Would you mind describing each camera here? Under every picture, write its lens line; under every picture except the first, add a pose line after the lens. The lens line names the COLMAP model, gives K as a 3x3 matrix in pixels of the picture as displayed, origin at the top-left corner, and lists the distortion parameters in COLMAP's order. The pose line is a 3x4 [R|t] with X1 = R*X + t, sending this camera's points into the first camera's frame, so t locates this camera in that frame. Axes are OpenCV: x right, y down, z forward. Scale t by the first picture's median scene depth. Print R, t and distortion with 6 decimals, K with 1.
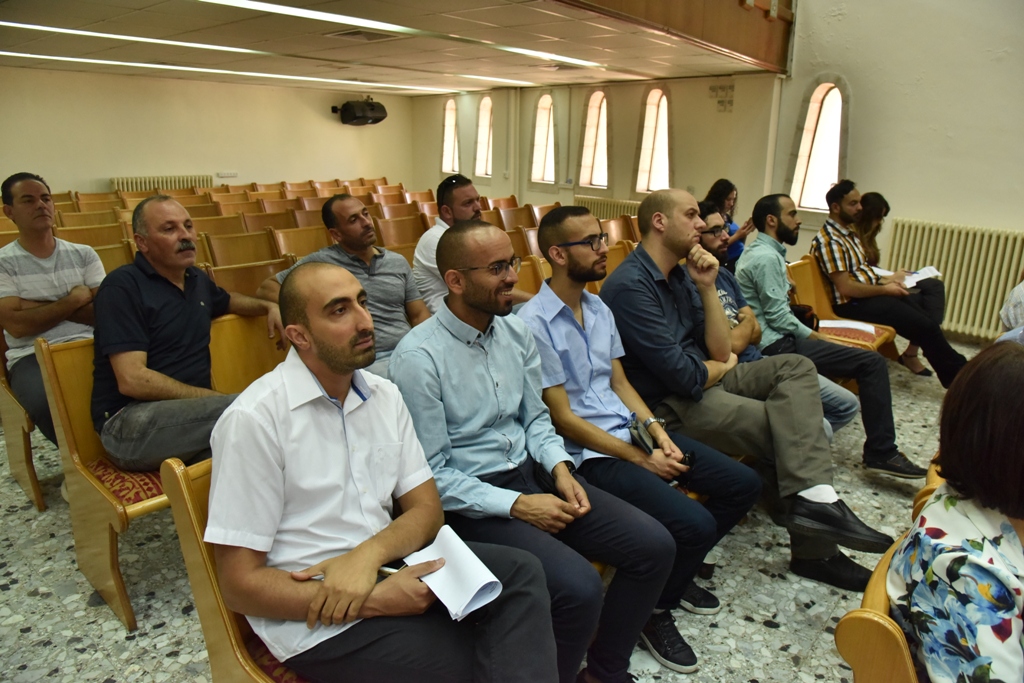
lens RADIAL K [[683.8, 0, 512.0], [0, 683.8, 341.5], [0, 0, 1]] dist [-0.119104, 0.058878]
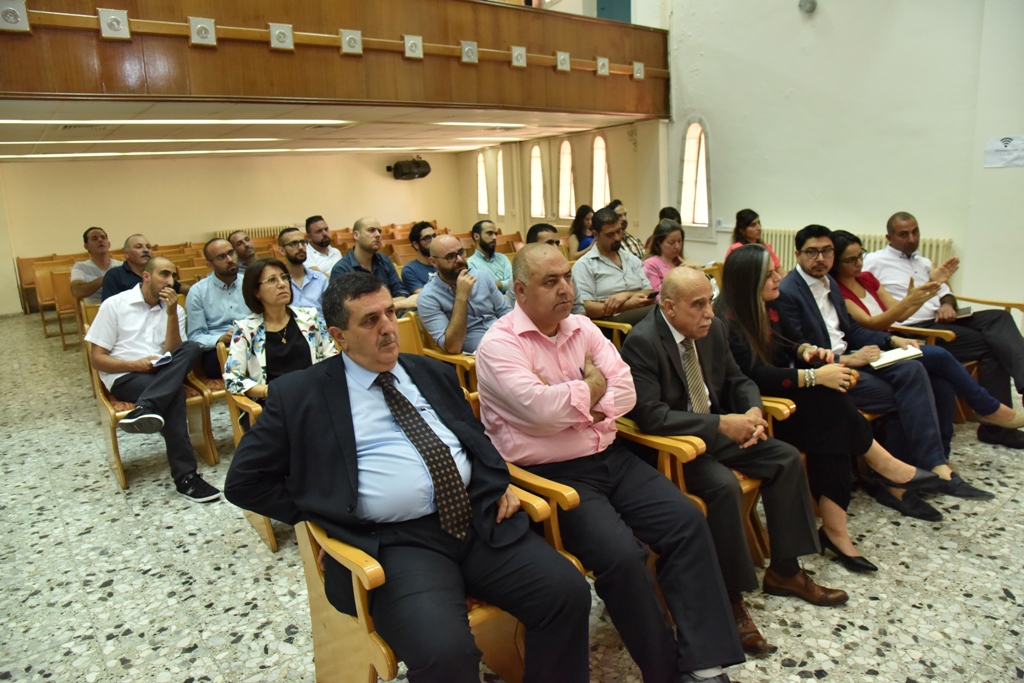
lens RADIAL K [[676.4, 0, 512.0], [0, 676.4, 341.5], [0, 0, 1]] dist [-0.127917, -0.001999]
pose [[0.976533, -0.018923, -0.214533, 0.402234], [0.006859, 0.998360, -0.056841, 0.091997], [0.215257, 0.054035, 0.975061, -0.281265]]
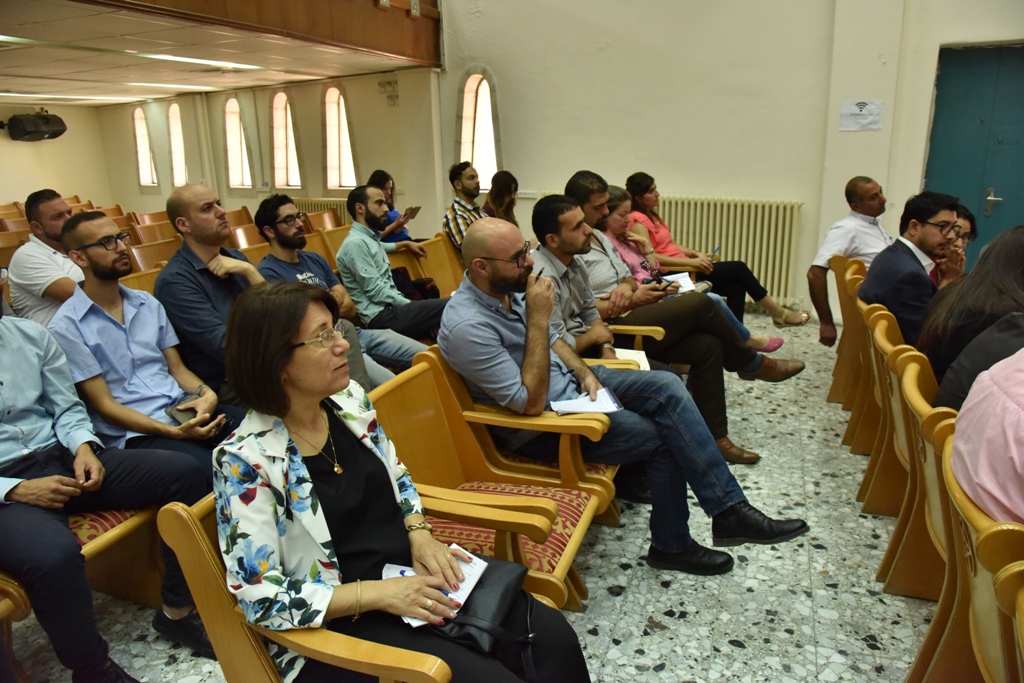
lens RADIAL K [[683.8, 0, 512.0], [0, 683.8, 341.5], [0, 0, 1]] dist [-0.119104, 0.058878]
pose [[0.938971, -0.138051, 0.315078, 0.123445], [0.136326, 0.990279, 0.027621, 0.023355], [-0.315829, 0.017018, 0.948664, -0.067852]]
